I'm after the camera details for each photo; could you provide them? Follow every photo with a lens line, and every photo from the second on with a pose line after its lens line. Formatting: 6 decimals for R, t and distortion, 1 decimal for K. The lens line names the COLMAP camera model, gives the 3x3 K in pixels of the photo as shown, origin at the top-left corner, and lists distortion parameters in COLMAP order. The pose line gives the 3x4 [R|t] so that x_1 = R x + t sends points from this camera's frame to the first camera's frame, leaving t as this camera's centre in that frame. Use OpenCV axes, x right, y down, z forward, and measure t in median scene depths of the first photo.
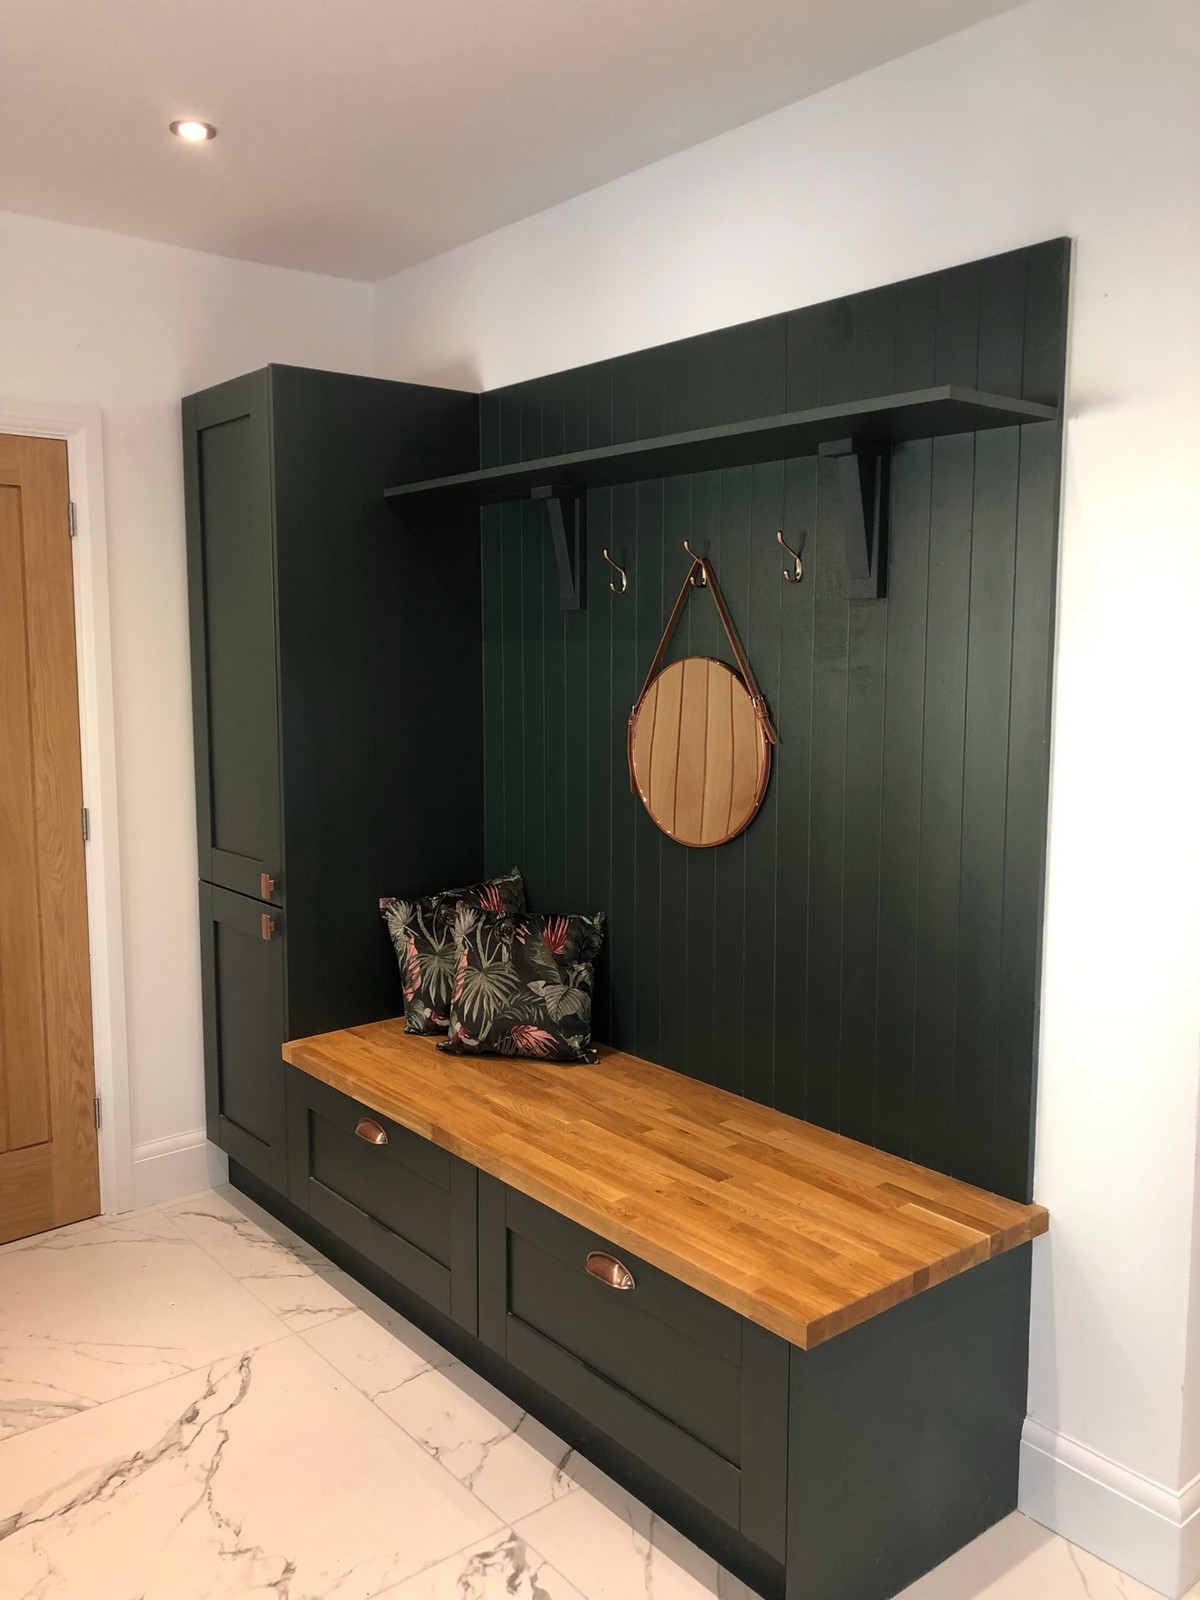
lens RADIAL K [[1310.4, 0, 602.0], [0, 1310.4, 780.1], [0, 0, 1]] dist [0.050055, -0.072031]
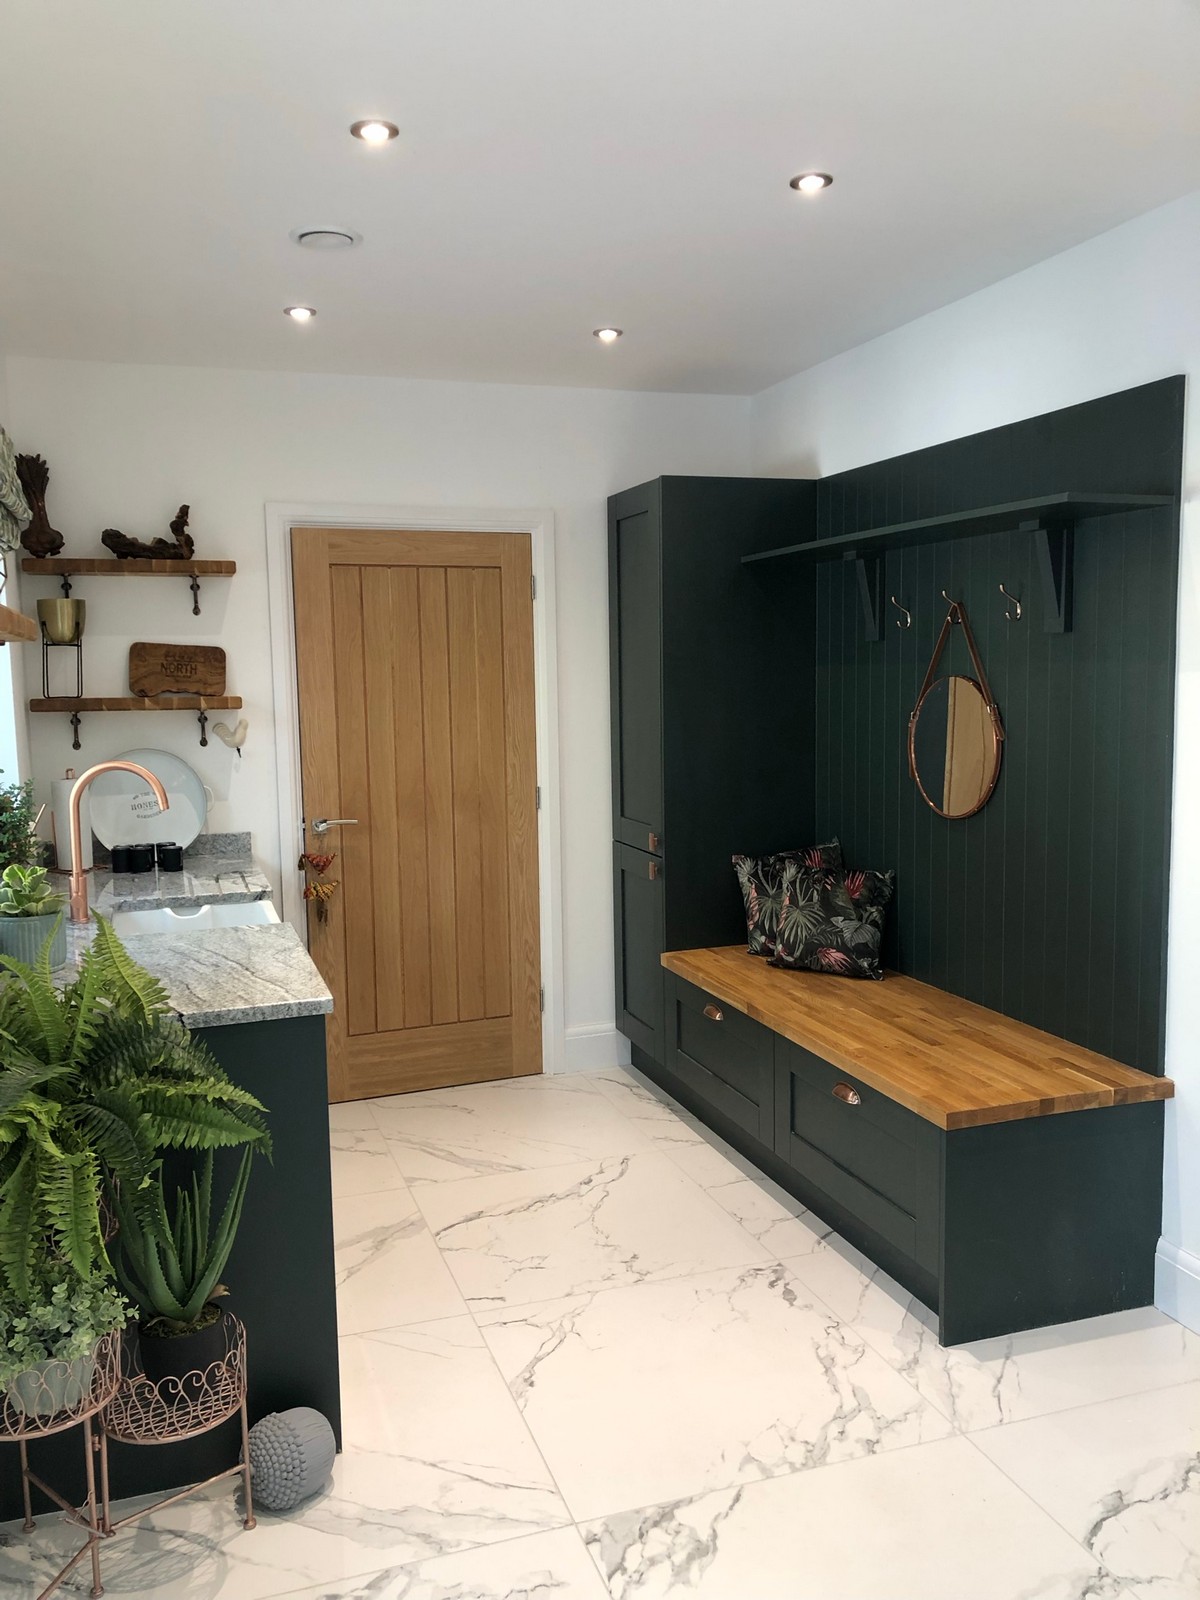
lens RADIAL K [[1320.6, 0, 592.1], [0, 1320.6, 782.5], [0, 0, 1]] dist [0.008043, 0.009620]
pose [[0.936536, 0.015862, -0.350213, 0.189615], [-0.020363, 0.999751, -0.009173, 0.032529], [0.349980, 0.015722, 0.936625, -0.370737]]
